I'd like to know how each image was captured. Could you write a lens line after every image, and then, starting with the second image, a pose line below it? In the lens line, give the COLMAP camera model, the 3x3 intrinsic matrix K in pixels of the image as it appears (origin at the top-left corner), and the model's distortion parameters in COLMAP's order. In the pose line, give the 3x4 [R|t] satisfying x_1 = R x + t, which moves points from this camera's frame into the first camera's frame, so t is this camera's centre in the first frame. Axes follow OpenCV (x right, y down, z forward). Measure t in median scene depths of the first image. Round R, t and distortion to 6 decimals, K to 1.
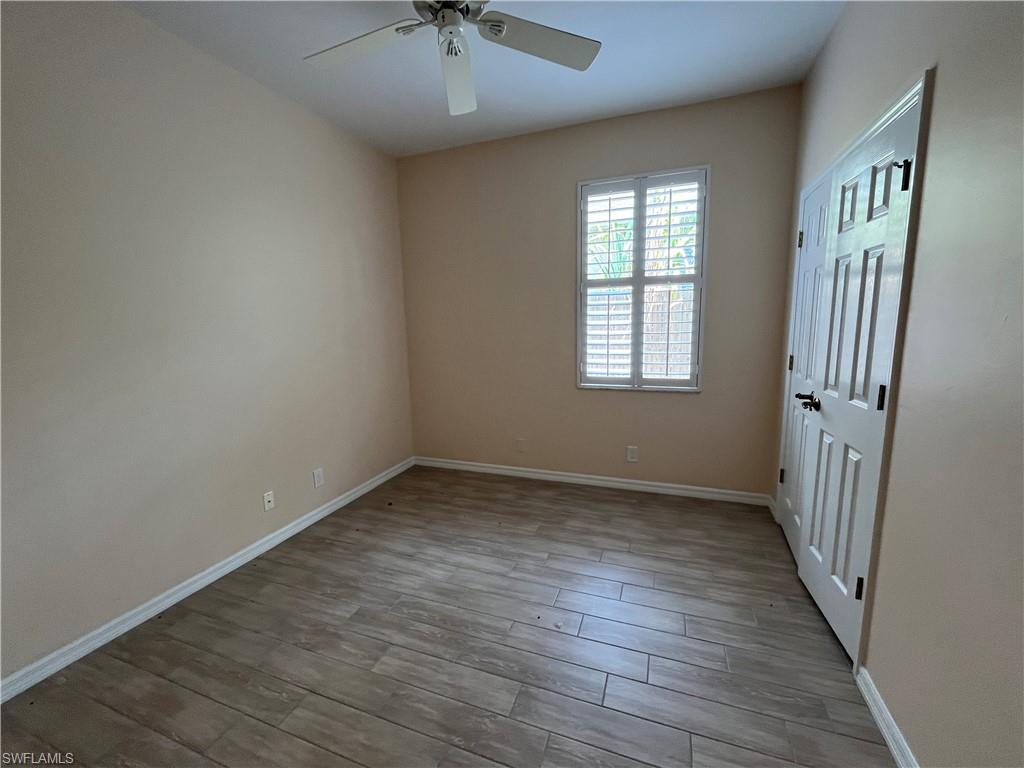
lens RADIAL K [[420.2, 0, 511.1], [0, 420.2, 382.6], [0, 0, 1]] dist [0.000110, -0.000033]
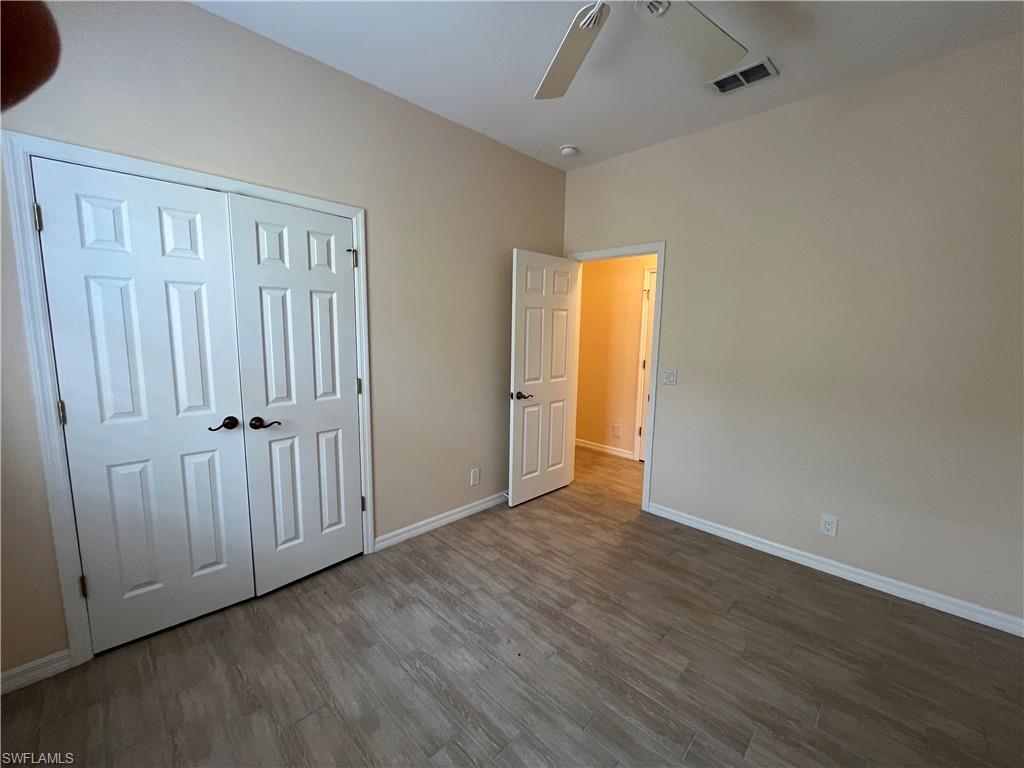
lens RADIAL K [[420.2, 0, 511.1], [0, 420.2, 382.6], [0, 0, 1]] dist [0.000110, -0.000033]
pose [[-0.911068, -0.052057, 0.408957, -0.278176], [0.064113, 0.962035, 0.265289, -0.290132], [-0.407241, 0.267915, -0.873142, 1.698529]]
